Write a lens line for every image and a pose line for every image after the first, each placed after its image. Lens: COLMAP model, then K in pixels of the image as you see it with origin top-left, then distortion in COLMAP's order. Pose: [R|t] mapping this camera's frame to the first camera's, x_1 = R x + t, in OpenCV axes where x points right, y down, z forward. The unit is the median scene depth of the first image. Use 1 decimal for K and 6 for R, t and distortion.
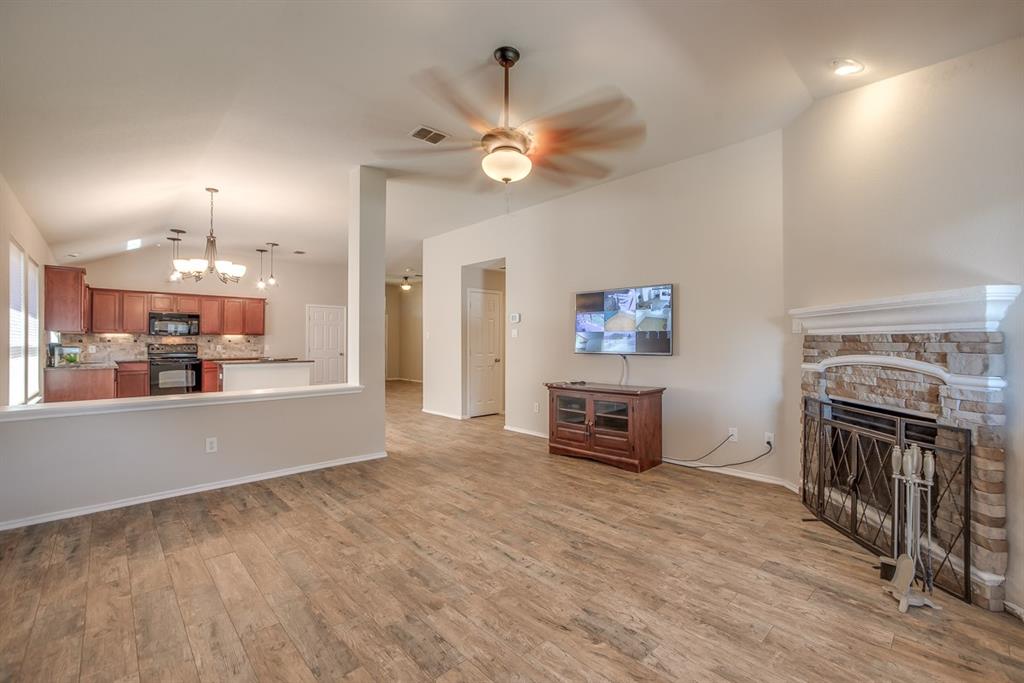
lens RADIAL K [[446.5, 0, 526.3], [0, 446.5, 339.7], [0, 0, 1]] dist [-0.036755, 0.018286]
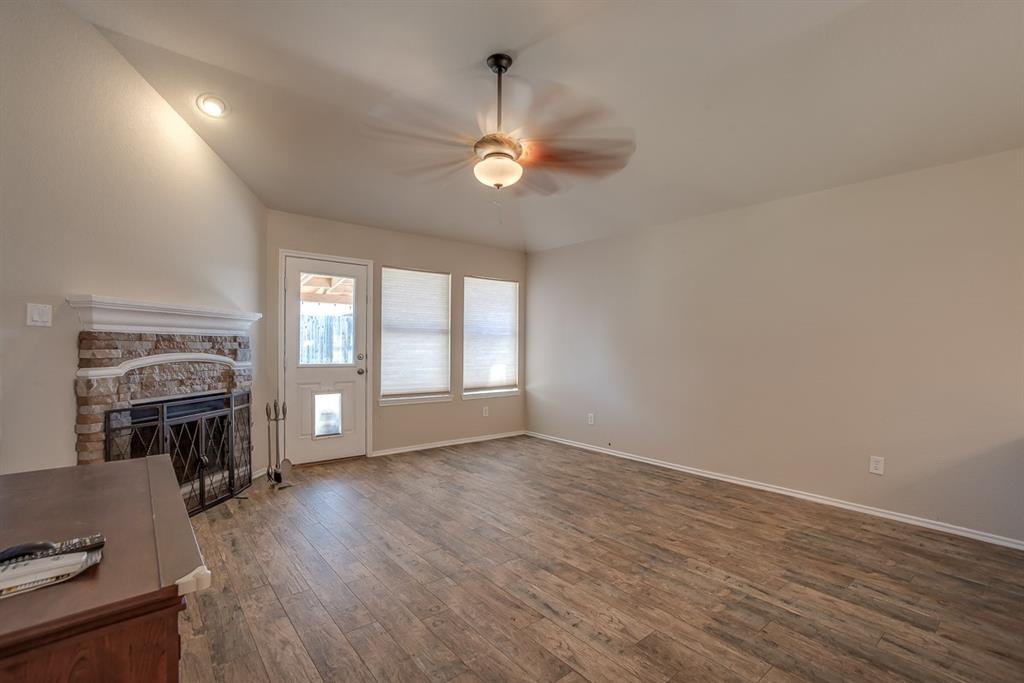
lens RADIAL K [[458.3, 0, 512.0], [0, 458.3, 341.5], [0, 0, 1]] dist [-0.019072, 0.000292]
pose [[-0.996643, -0.008360, 0.081438, -0.140317], [-0.009323, 0.999891, -0.011458, 0.008876], [-0.081333, -0.012179, -0.996613, 1.743974]]
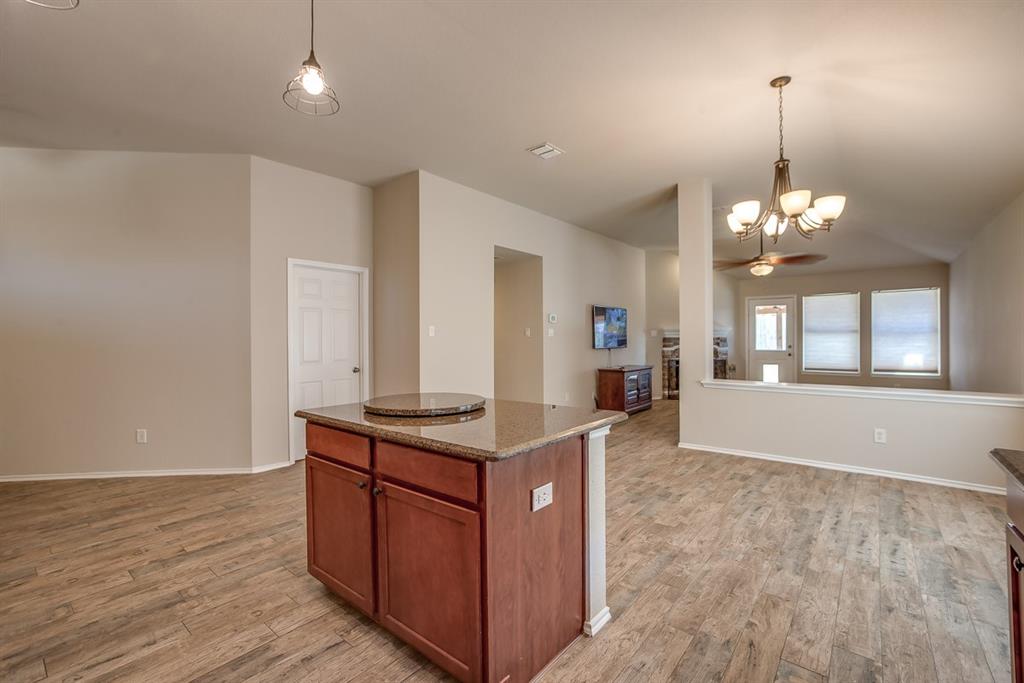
lens RADIAL K [[446.5, 0, 526.3], [0, 446.5, 339.7], [0, 0, 1]] dist [-0.036755, 0.018286]
pose [[-0.119103, 0.001133, 0.992881, -1.992581], [0.000710, 0.999999, -0.001056, 0.005835], [-0.992882, 0.000579, -0.119103, 2.207815]]
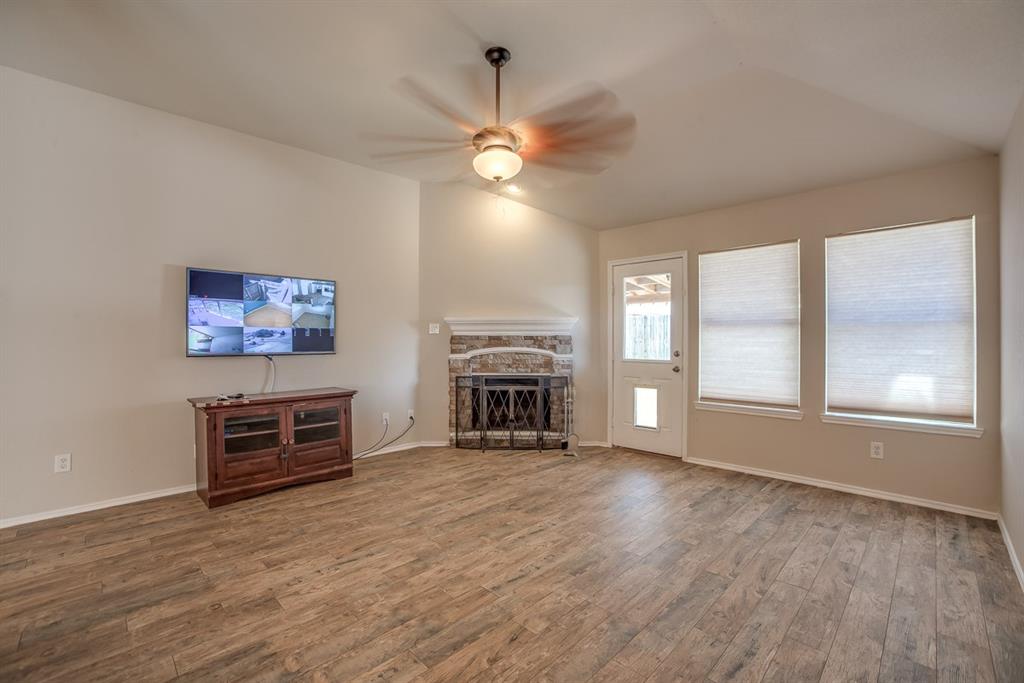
lens RADIAL K [[441.9, 0, 522.4], [0, 441.9, 340.8], [0, 0, 1]] dist [-0.074498, 0.023577]
pose [[-0.028684, -0.000135, 0.999589, -0.873278], [-0.003097, 0.999995, 0.000047, 0.007031], [-0.999584, -0.003094, -0.028685, 0.823710]]
